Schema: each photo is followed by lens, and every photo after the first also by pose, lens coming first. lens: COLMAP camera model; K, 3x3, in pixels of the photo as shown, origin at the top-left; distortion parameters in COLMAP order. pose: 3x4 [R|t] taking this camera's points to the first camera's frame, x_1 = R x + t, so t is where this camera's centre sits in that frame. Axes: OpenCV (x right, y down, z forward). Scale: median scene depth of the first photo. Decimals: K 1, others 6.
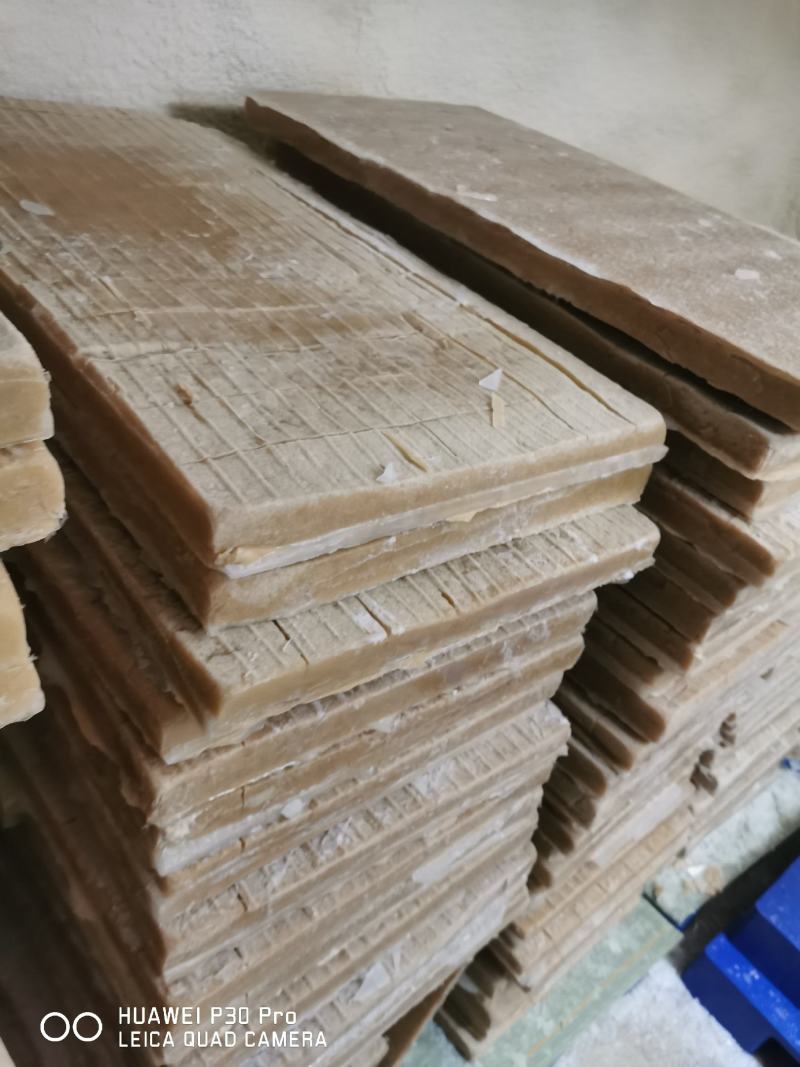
lens RADIAL K [[848.8, 0, 415.5], [0, 848.8, 536.3], [0, 0, 1]] dist [0.000279, -0.010608]
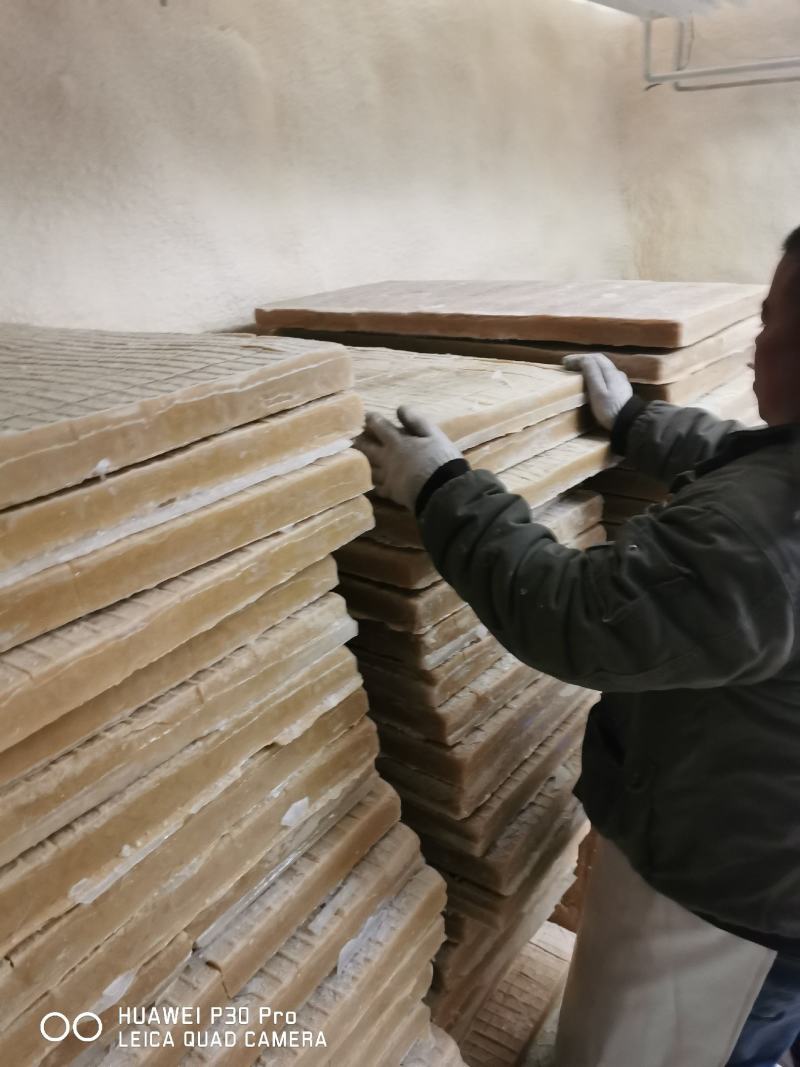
lens RADIAL K [[836.5, 0, 400.0], [0, 836.5, 533.5], [0, 0, 1]] dist [0.007783, -0.005545]
pose [[0.942725, -0.322552, 0.085029, -0.301623], [0.333496, 0.916796, -0.219696, 0.366686], [-0.007091, 0.235470, 0.971856, -0.500736]]
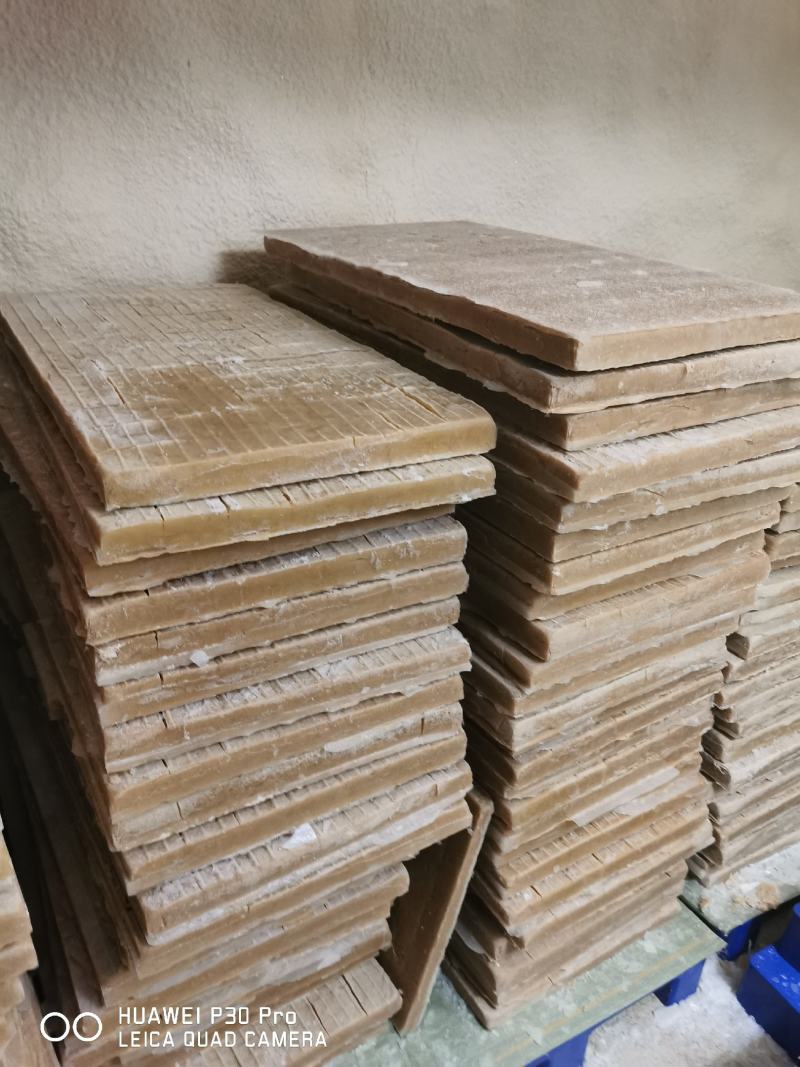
lens RADIAL K [[836.5, 0, 400.0], [0, 836.5, 533.5], [0, 0, 1]] dist [0.007783, -0.005545]
pose [[0.966294, -0.085596, -0.242794, 0.440340], [0.040851, 0.982139, -0.183669, 0.316600], [0.254179, 0.167560, 0.952532, -0.234190]]
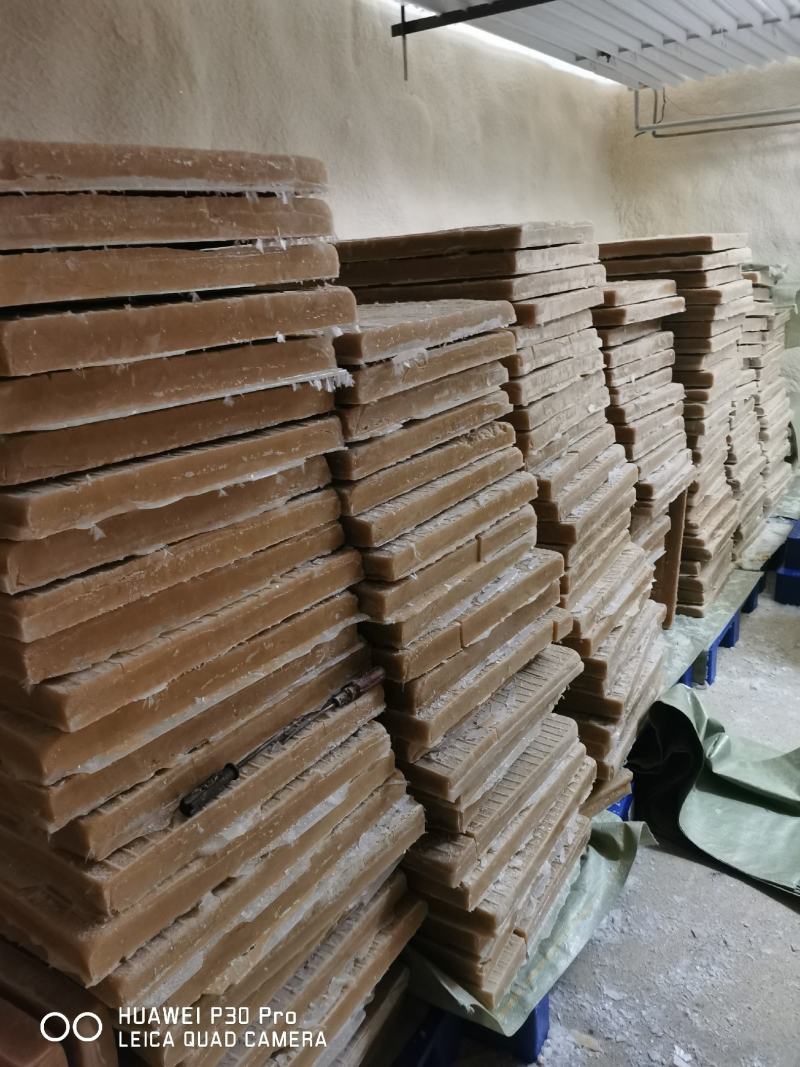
lens RADIAL K [[831.2, 0, 395.1], [0, 831.2, 537.0], [0, 0, 1]] dist [0.041079, -0.002612]
pose [[0.918530, -0.354269, 0.175489, -1.469344], [0.390132, 0.884104, -0.257210, 1.100205], [-0.064029, 0.304720, 0.950287, -1.512587]]
